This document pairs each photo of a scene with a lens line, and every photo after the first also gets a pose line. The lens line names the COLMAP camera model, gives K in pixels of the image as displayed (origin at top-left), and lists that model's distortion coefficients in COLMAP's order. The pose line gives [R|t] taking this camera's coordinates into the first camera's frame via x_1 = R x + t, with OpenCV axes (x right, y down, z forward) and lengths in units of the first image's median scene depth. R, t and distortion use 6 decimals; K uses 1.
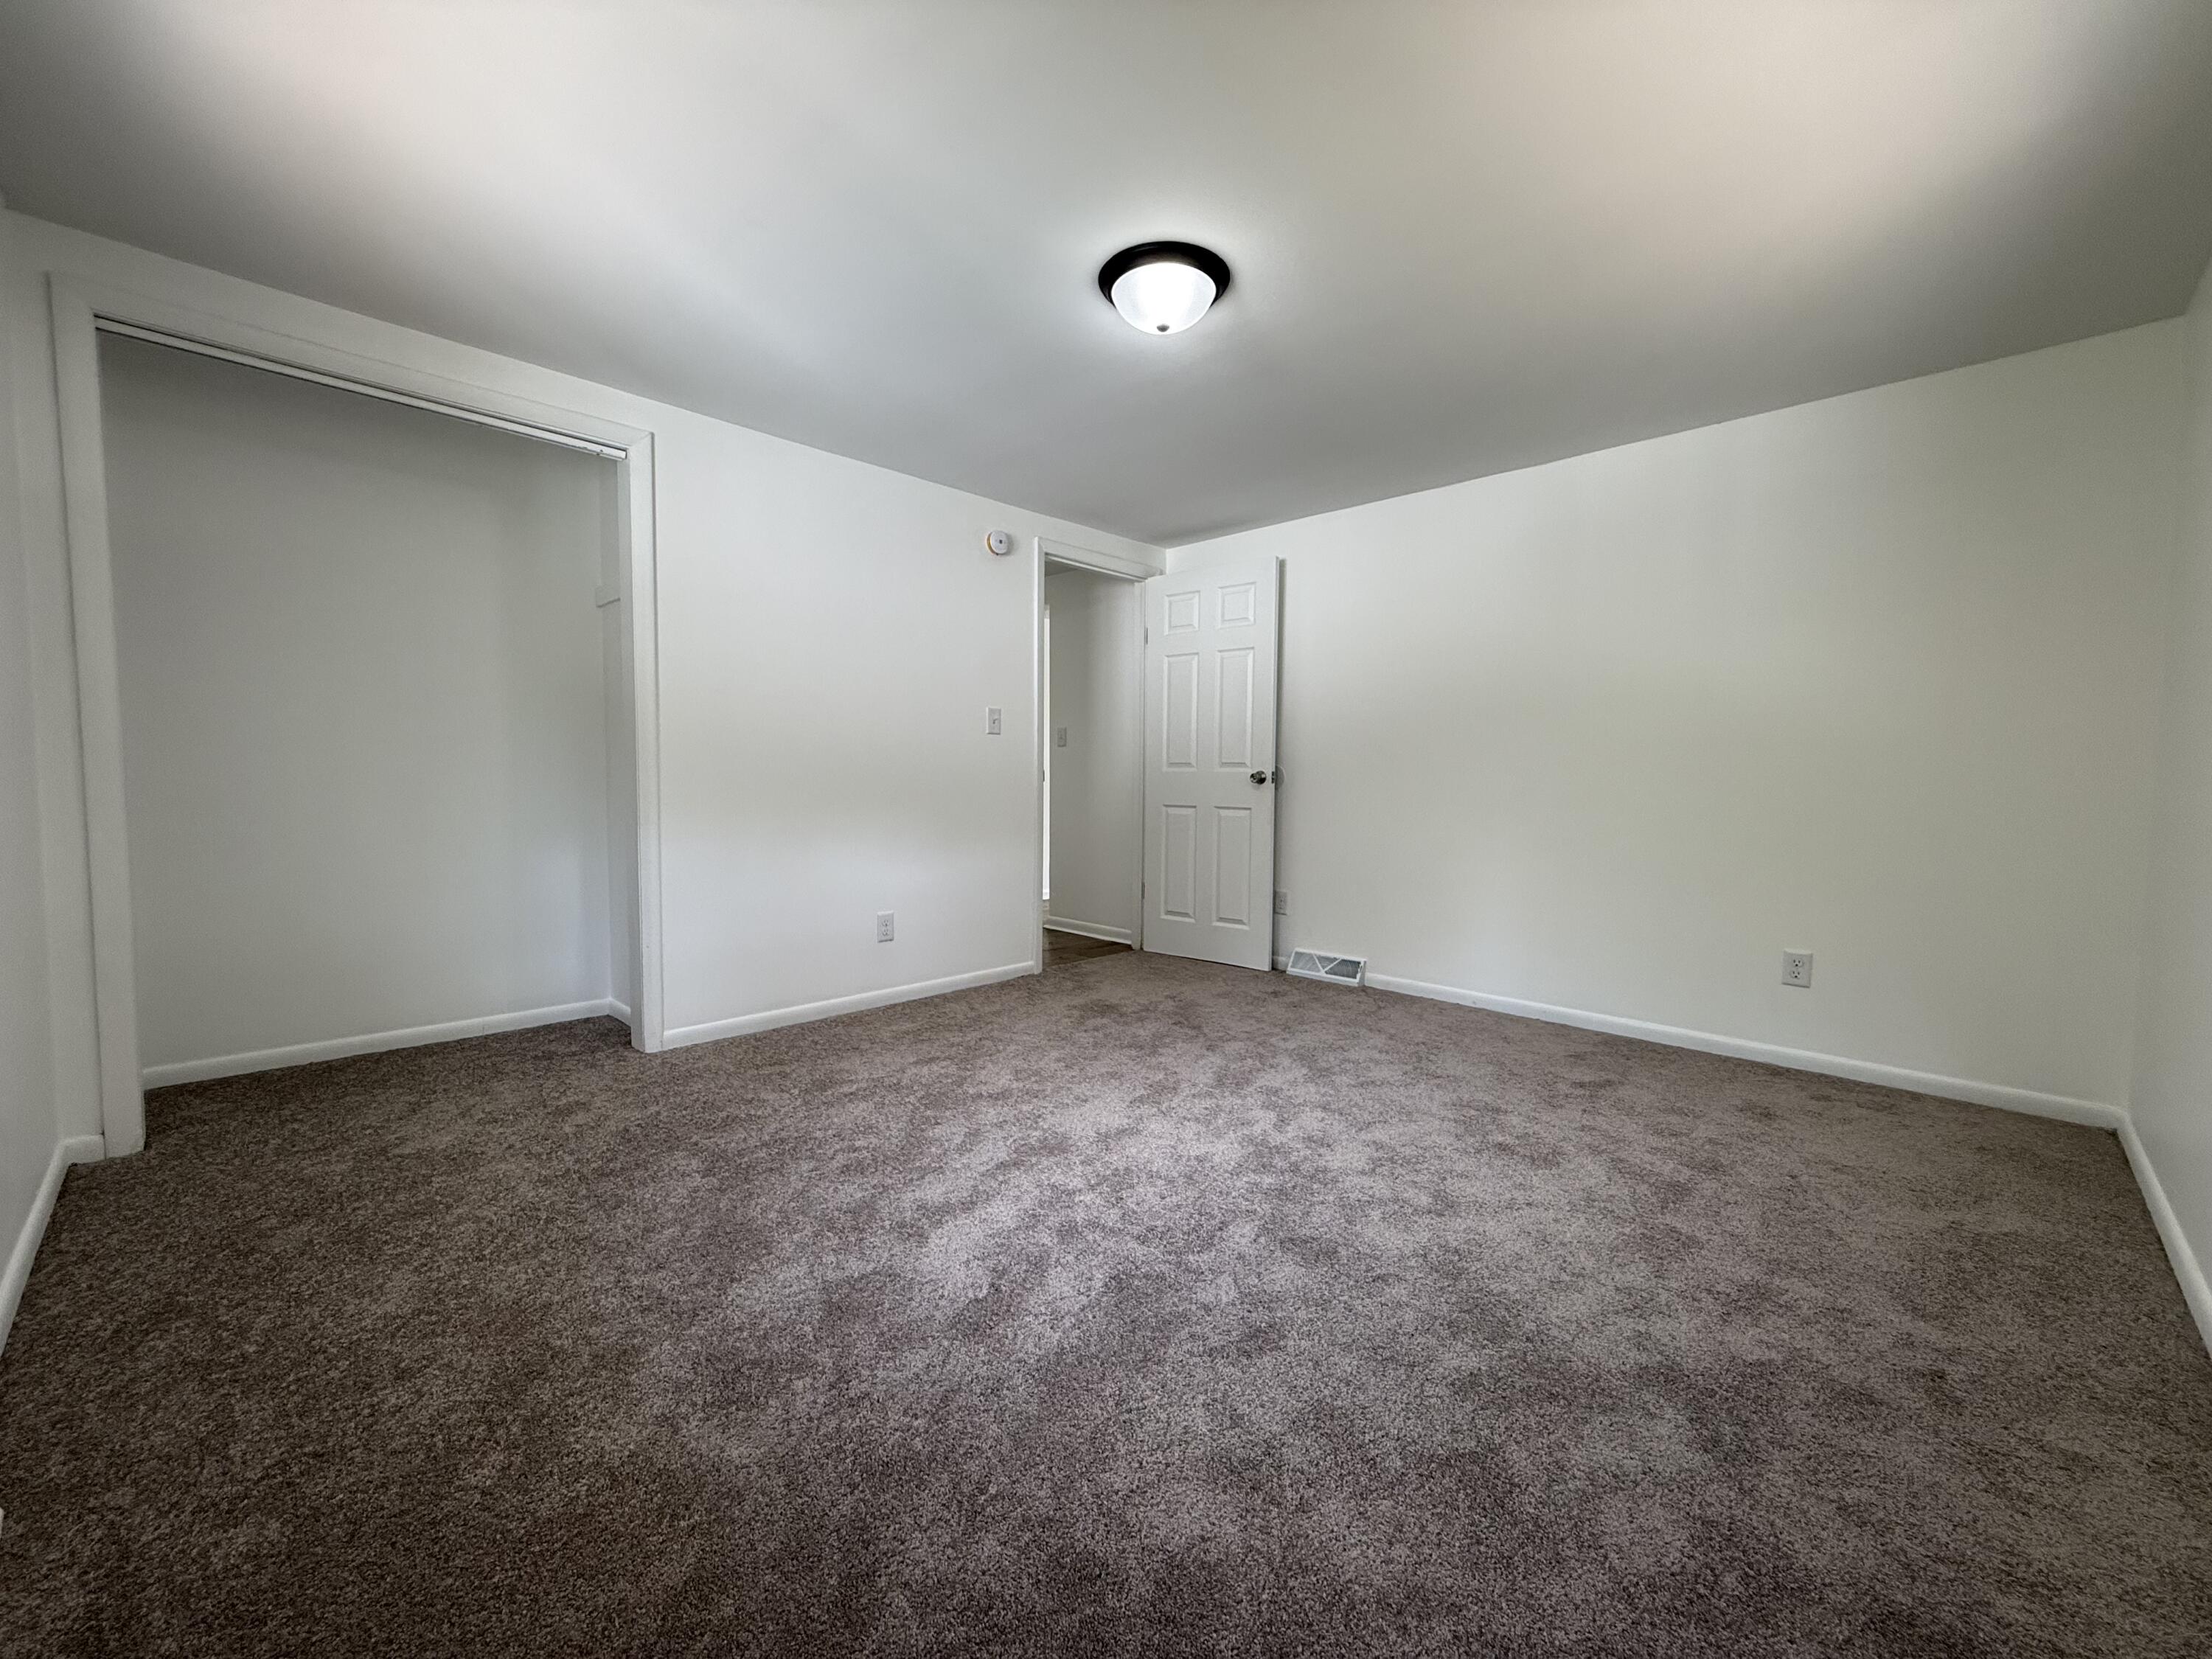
lens RADIAL K [[881.0, 0, 1098.3], [0, 881.0, 830.2], [0, 0, 1]] dist [0.001187, -0.000225]
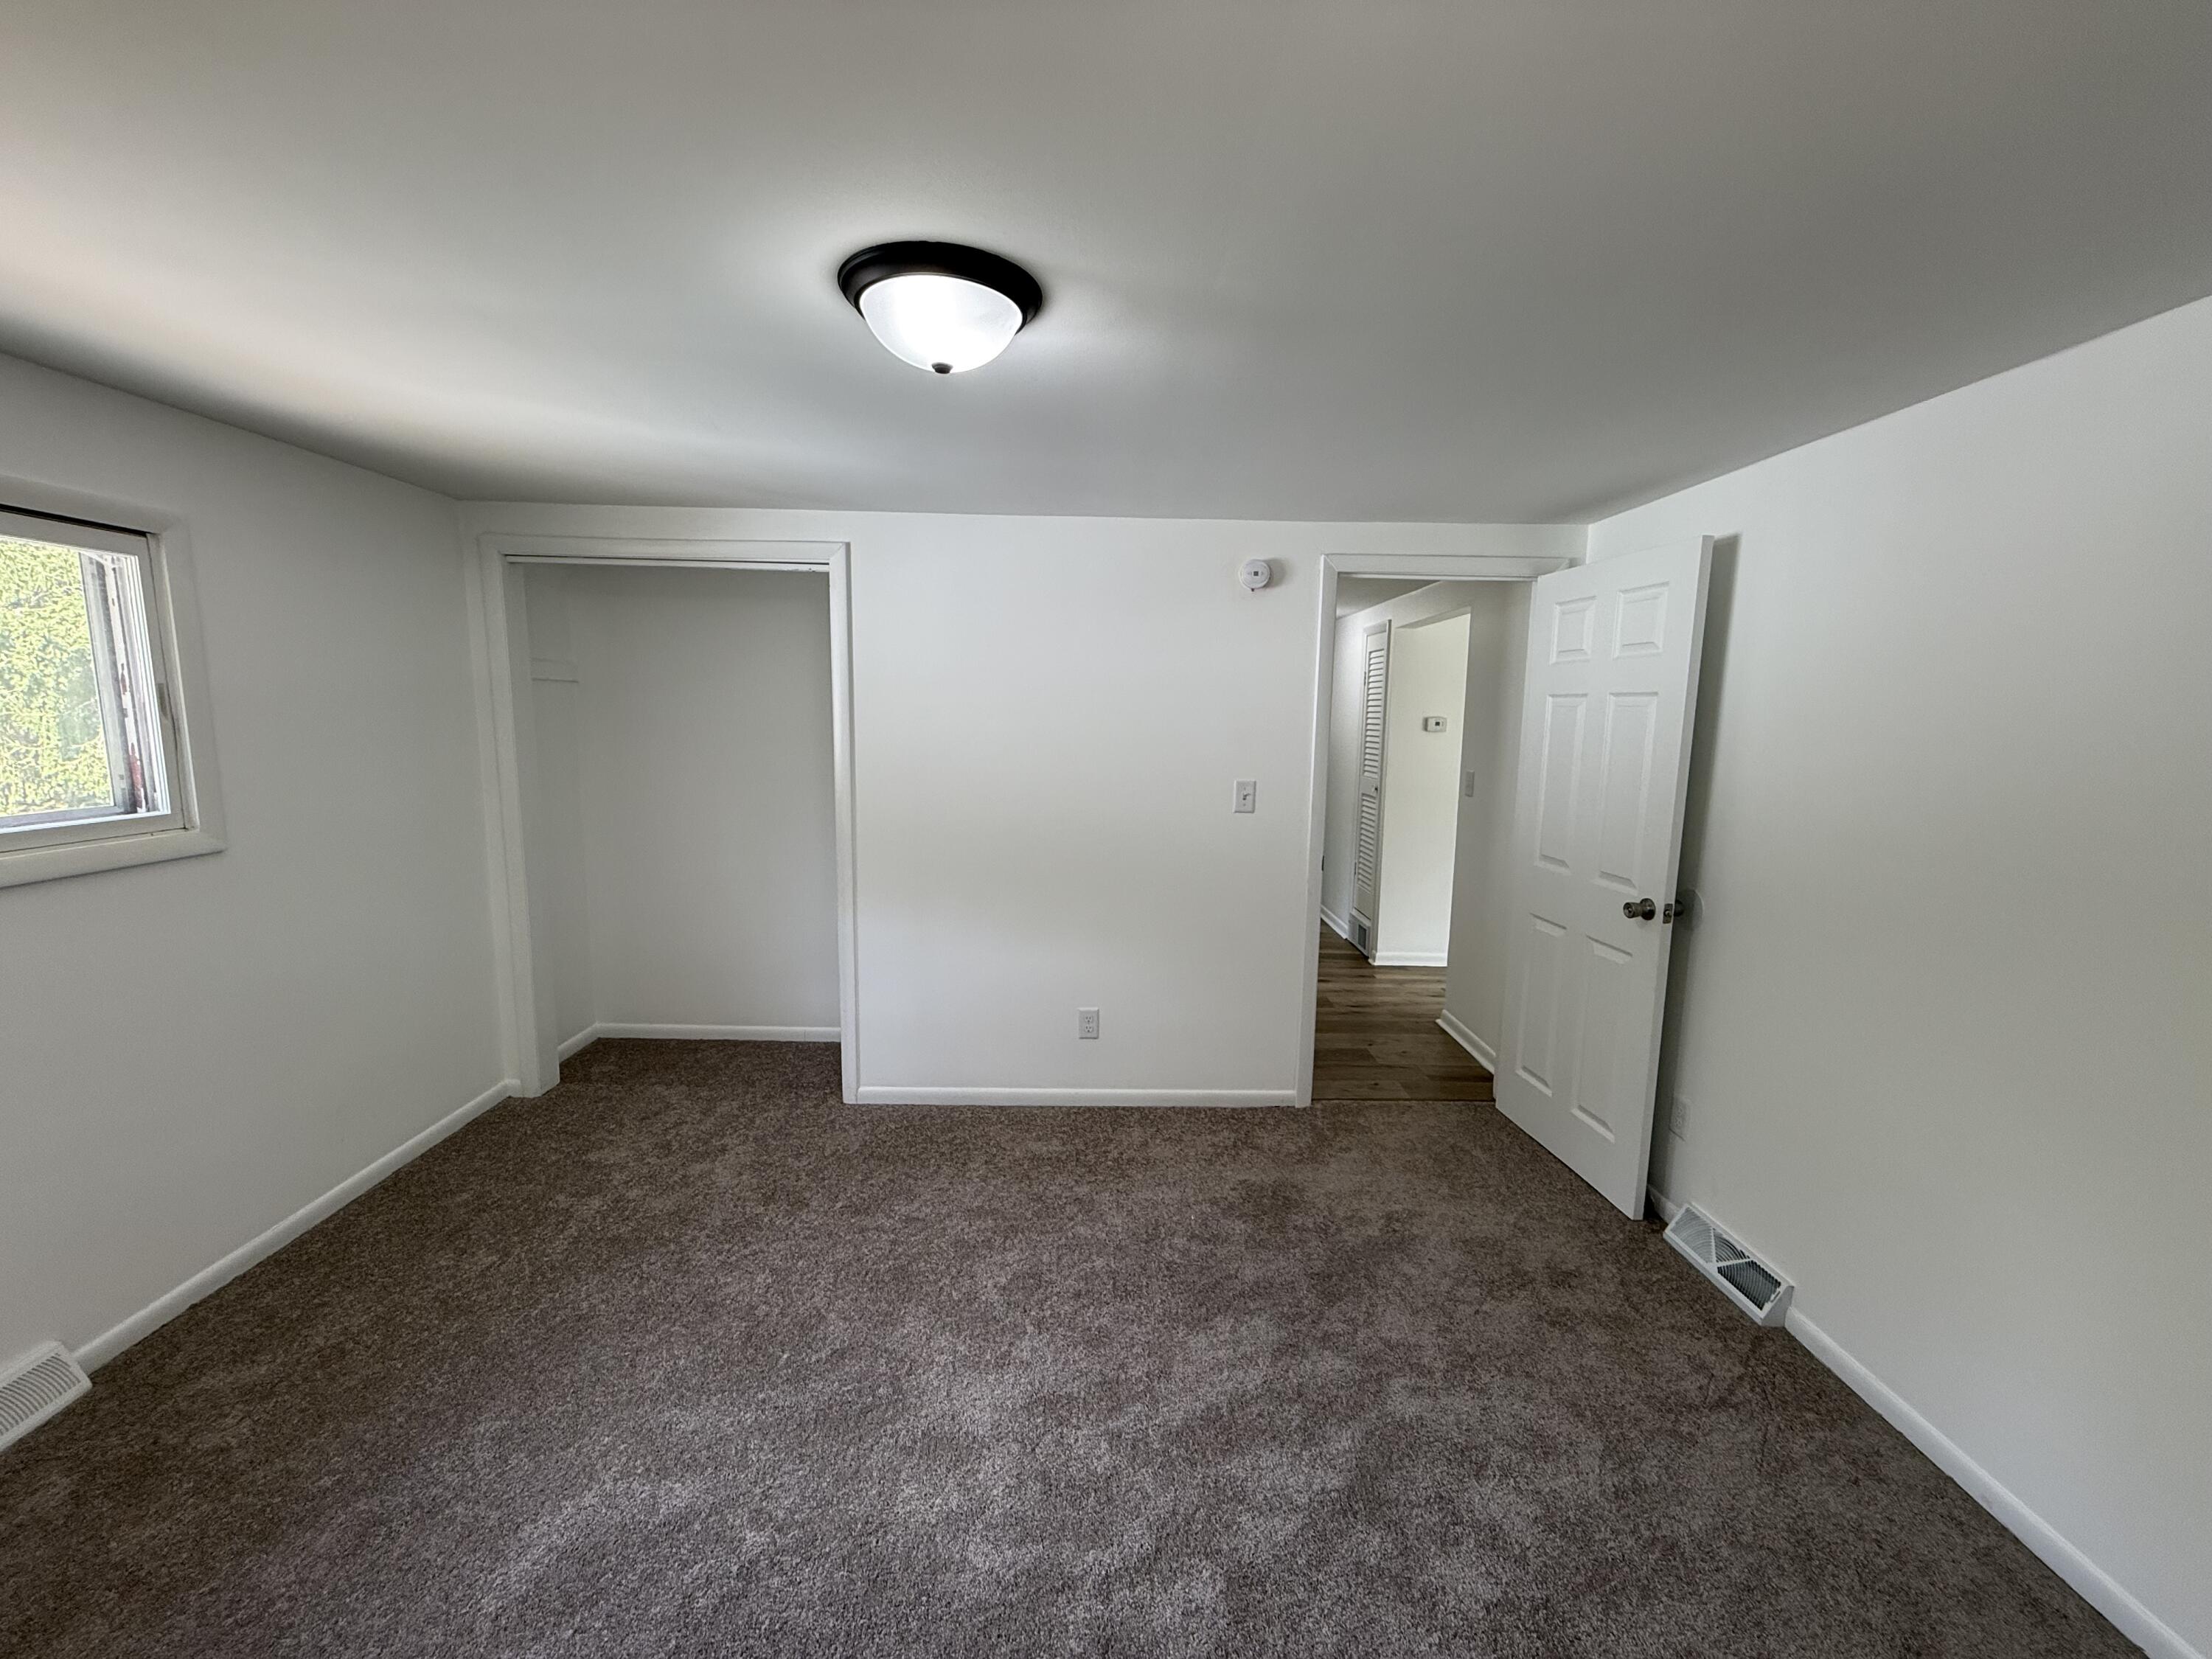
lens RADIAL K [[881.0, 0, 1101.5], [0, 881.0, 827.8], [0, 0, 1]] dist [0.001187, -0.000225]
pose [[0.712066, 0.094737, -0.695692, 0.400527], [-0.051058, 0.995219, 0.083265, -0.176070], [0.700254, -0.023770, 0.713498, 0.370192]]
